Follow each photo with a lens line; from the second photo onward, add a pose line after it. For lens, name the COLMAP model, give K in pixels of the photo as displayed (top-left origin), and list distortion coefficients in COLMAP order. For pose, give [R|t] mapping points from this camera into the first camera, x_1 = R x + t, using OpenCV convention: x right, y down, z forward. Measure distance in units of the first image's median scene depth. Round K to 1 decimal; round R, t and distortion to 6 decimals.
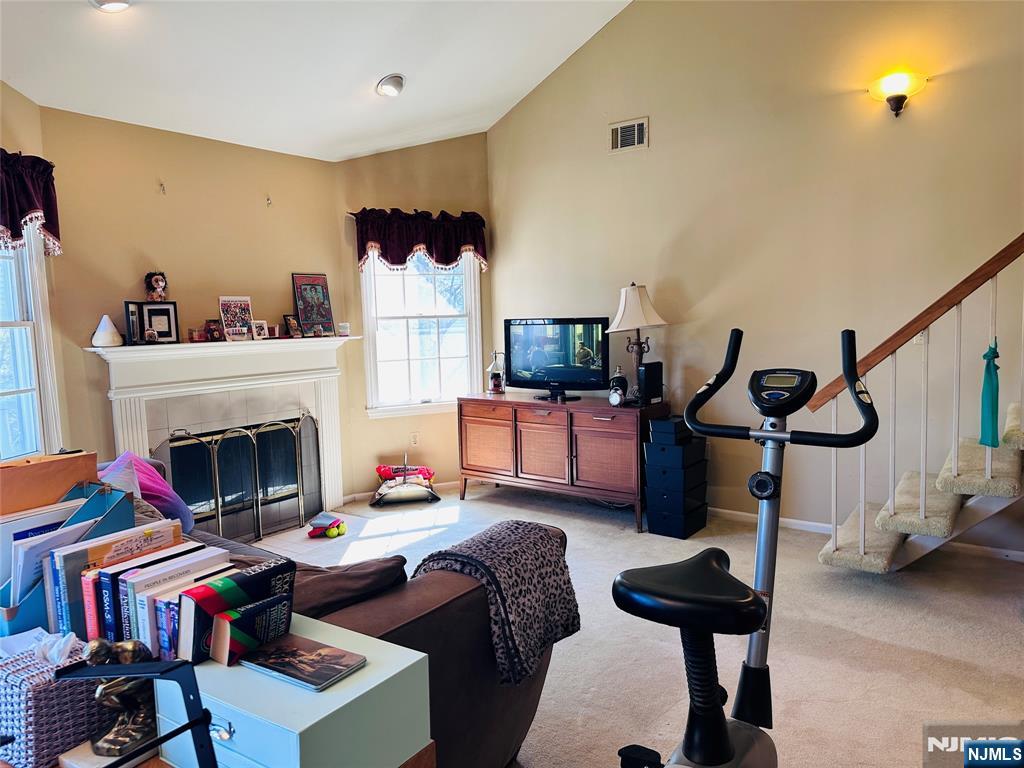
lens RADIAL K [[708.4, 0, 512.0], [0, 708.4, 384.0], [0, 0, 1]] dist [0.073811, -0.097998]
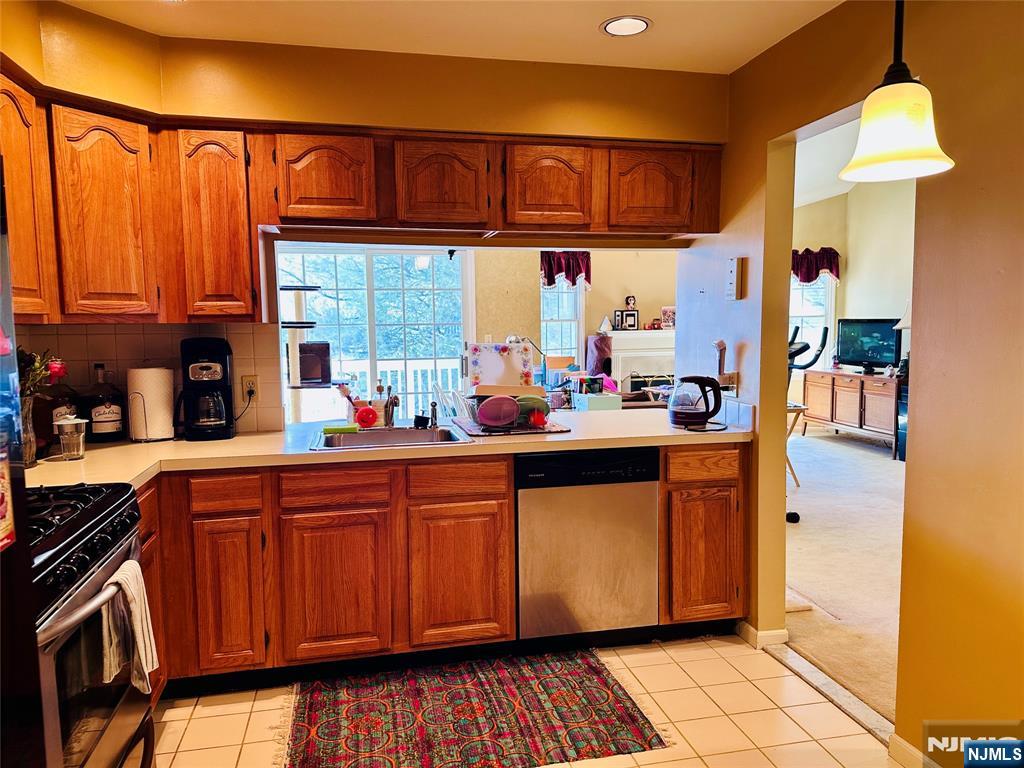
lens RADIAL K [[730.1, 0, 504.8], [0, 730.1, 385.5], [0, 0, 1]] dist [0.082243, -0.123322]
pose [[0.737358, 0.070542, -0.671809, 0.605342], [-0.066248, 0.997290, 0.032007, 0.052919], [0.672246, 0.020905, 0.740033, -0.722889]]
